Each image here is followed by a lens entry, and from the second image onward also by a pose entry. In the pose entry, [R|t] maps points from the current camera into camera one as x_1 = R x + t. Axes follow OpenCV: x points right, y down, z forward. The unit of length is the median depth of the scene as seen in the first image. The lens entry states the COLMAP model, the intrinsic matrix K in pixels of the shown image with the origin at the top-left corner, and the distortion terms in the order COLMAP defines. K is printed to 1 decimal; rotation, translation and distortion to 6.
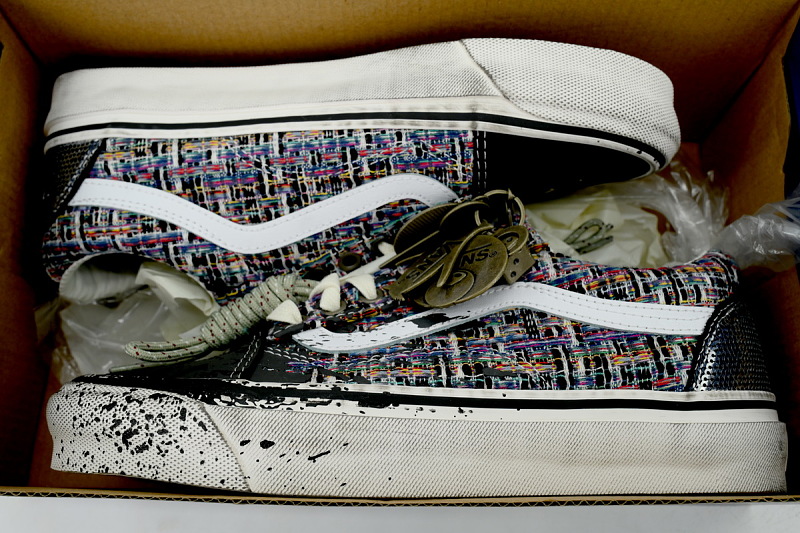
lens RADIAL K [[719.8, 0, 400.0], [0, 719.8, 266.5], [0, 0, 1]] dist [0.004719, -0.001283]
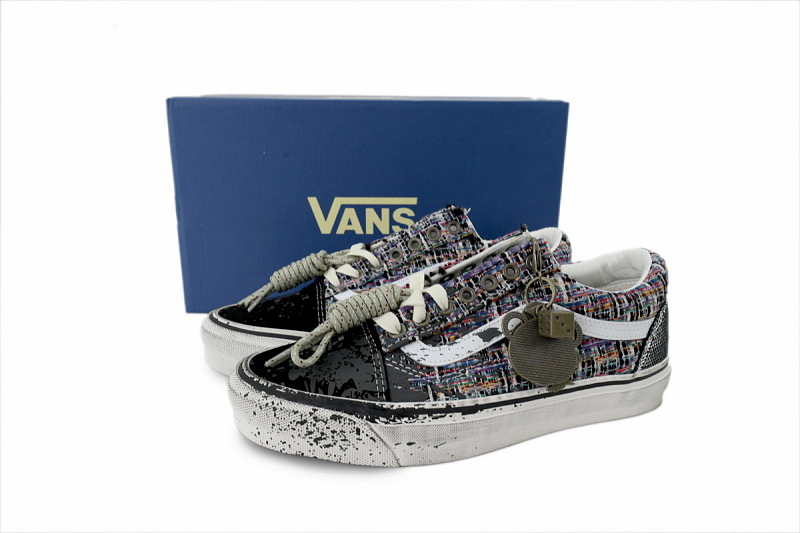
lens RADIAL K [[632.2, 0, 402.6], [0, 632.2, 252.7], [0, 0, 1]] dist [0.062330, -0.000018]
pose [[0.969638, -0.046981, 0.239988, -0.488805], [-0.084208, 0.857208, 0.508040, -0.803684], [-0.229587, -0.512824, 0.827225, 0.008913]]
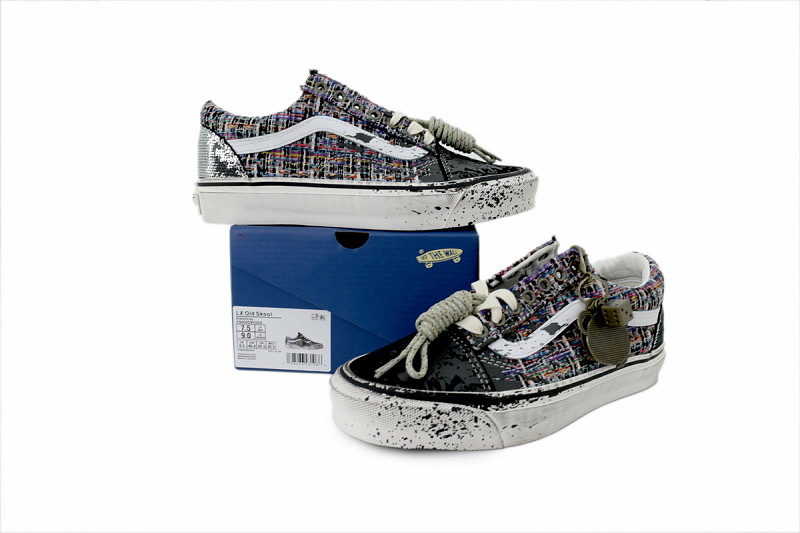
lens RADIAL K [[644.5, 0, 400.0], [0, 644.5, 266.5], [0, 0, 1]] dist [0.001698, 0.000592]
pose [[0.860967, -0.082806, 0.501875, -1.158316], [-0.175932, 0.877288, 0.446558, -0.763969], [-0.477267, -0.472768, 0.740748, 0.067562]]
